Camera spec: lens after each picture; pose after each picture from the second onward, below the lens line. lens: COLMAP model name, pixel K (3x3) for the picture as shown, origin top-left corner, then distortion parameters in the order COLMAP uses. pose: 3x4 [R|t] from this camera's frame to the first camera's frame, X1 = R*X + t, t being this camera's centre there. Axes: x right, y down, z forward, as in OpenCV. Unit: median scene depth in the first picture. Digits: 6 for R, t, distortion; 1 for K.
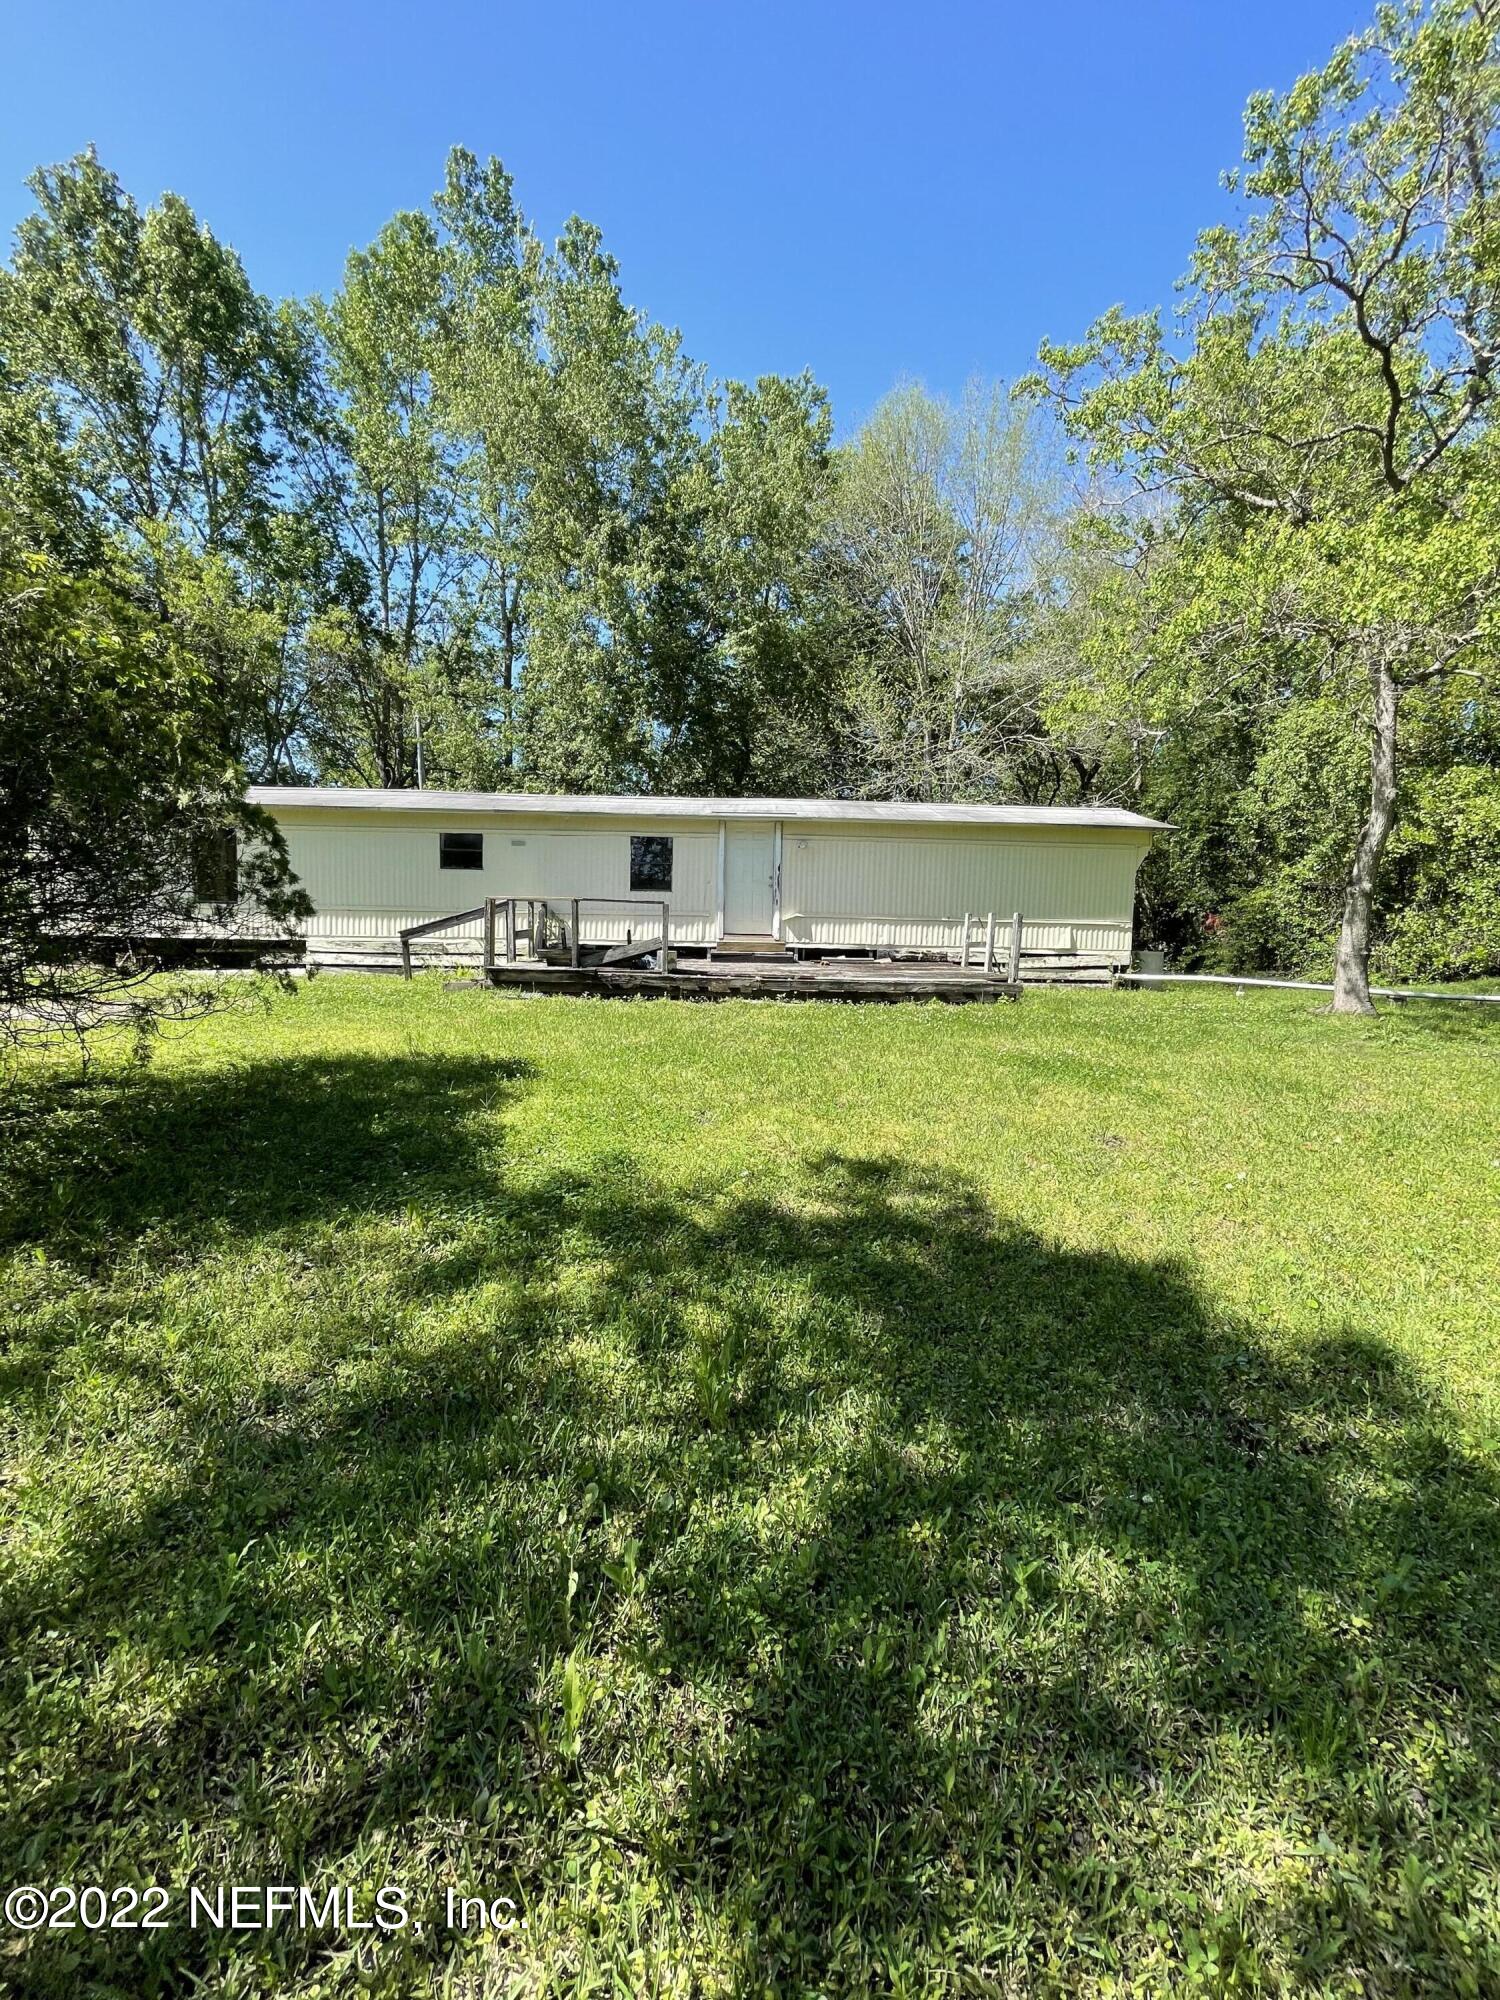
lens RADIAL K [[812.3, 0, 756.1], [0, 812.3, 1005.2], [0, 0, 1]] dist [-0.001375, 0.000029]
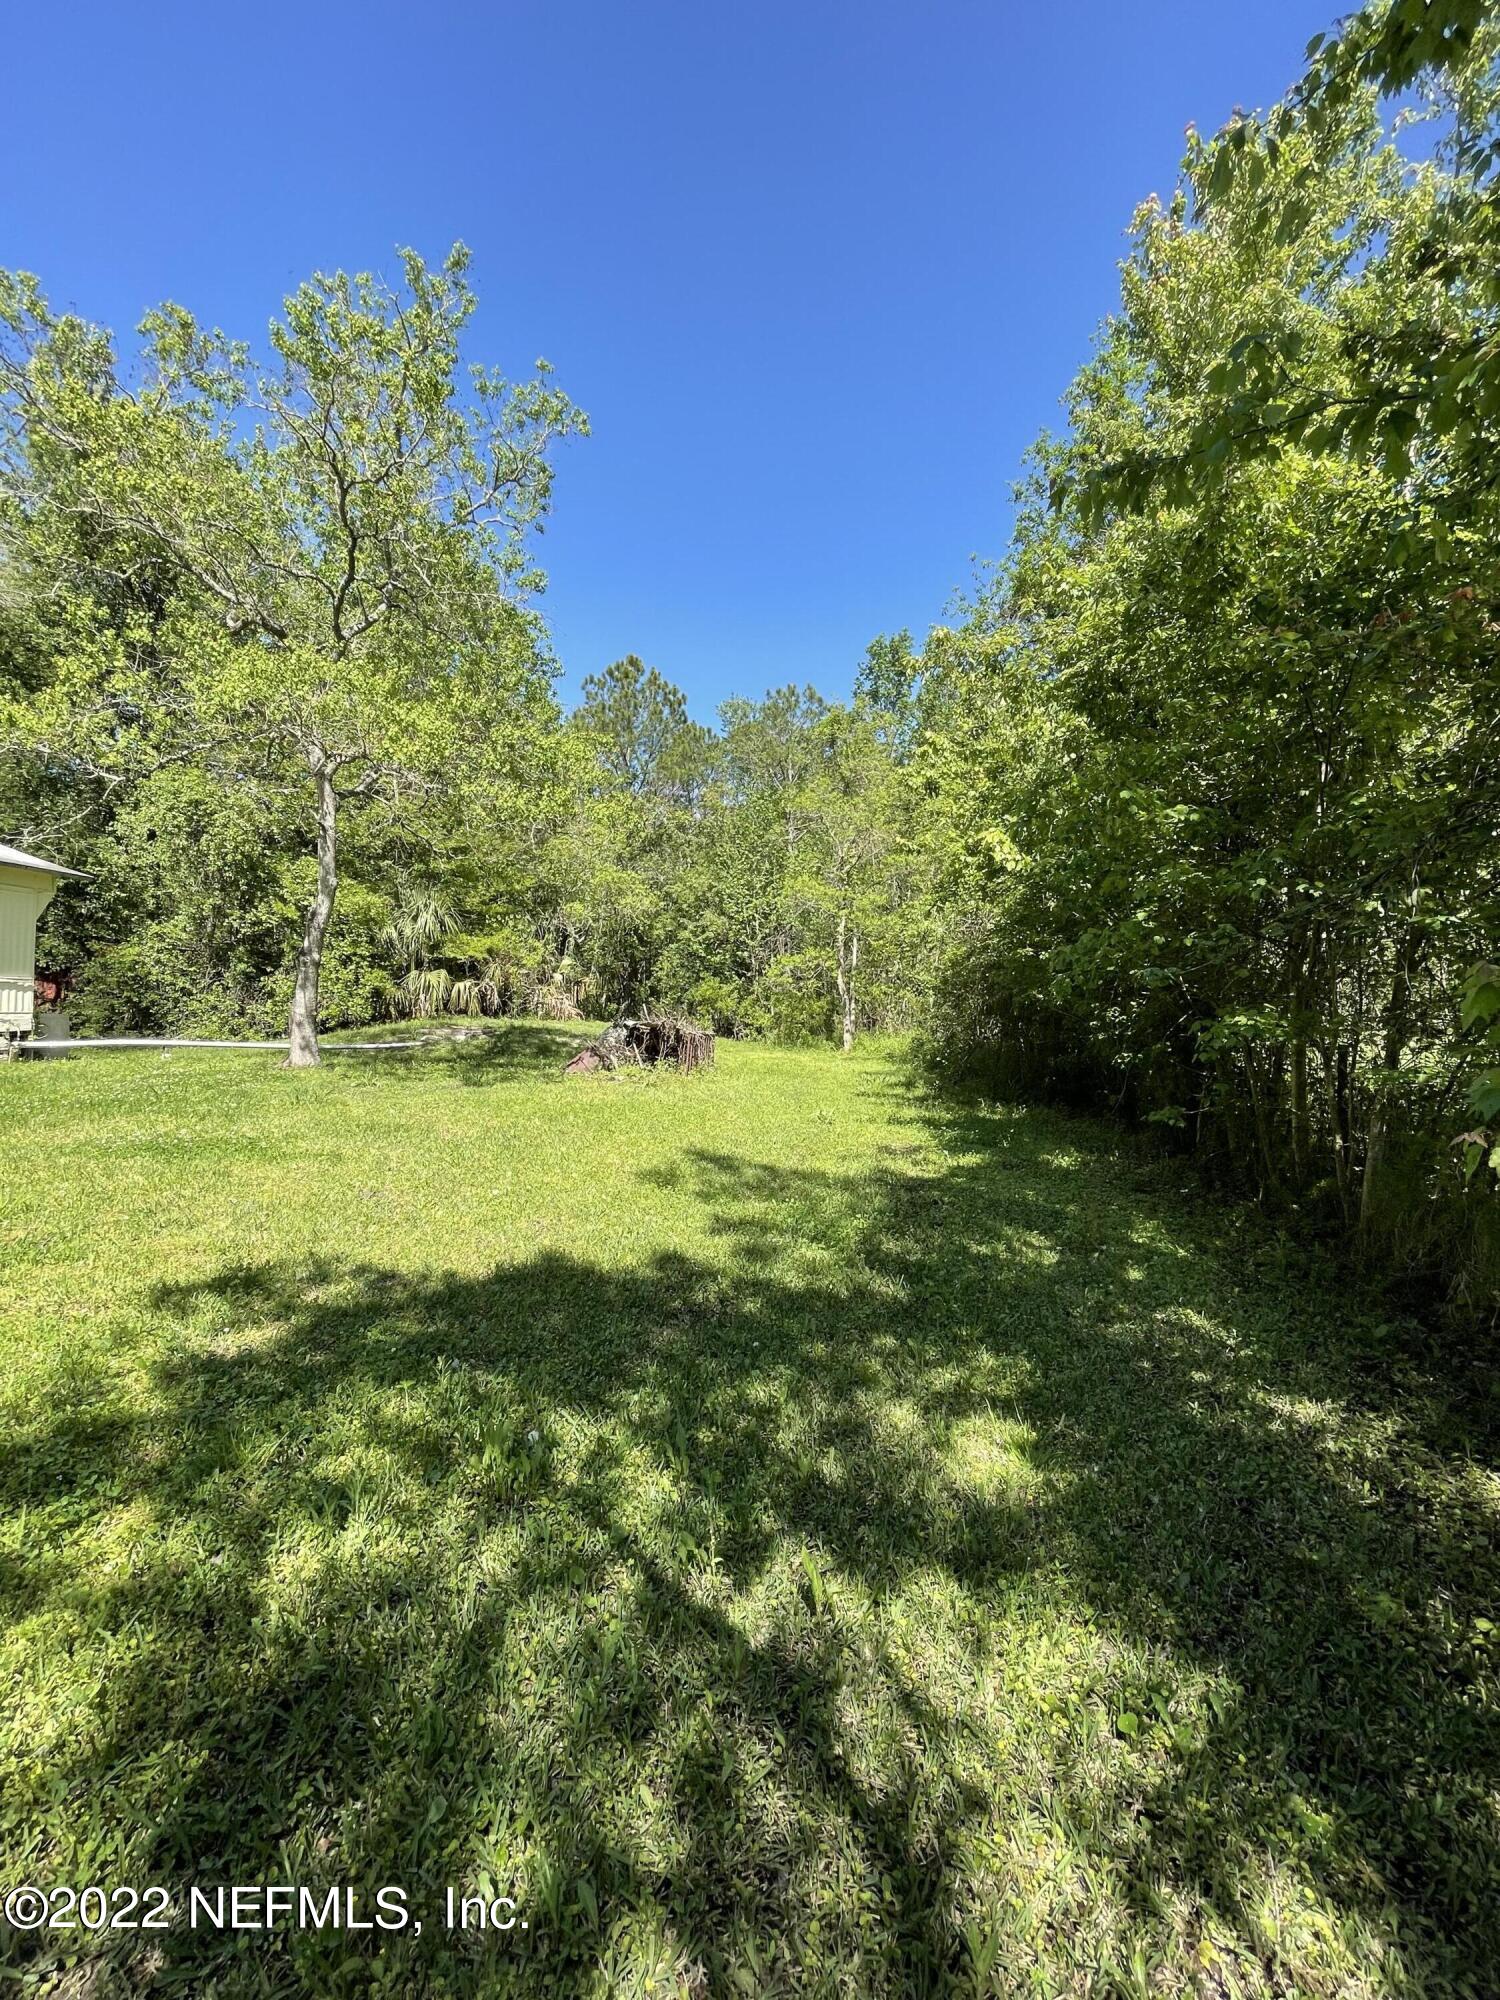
lens RADIAL K [[812.3, 0, 756.1], [0, 812.3, 1005.2], [0, 0, 1]] dist [-0.001375, 0.000029]
pose [[0.263227, -0.005424, 0.964719, -0.138899], [0.069728, 0.997476, -0.013417, -0.011371], [-0.962211, 0.070800, 0.262941, 0.056852]]
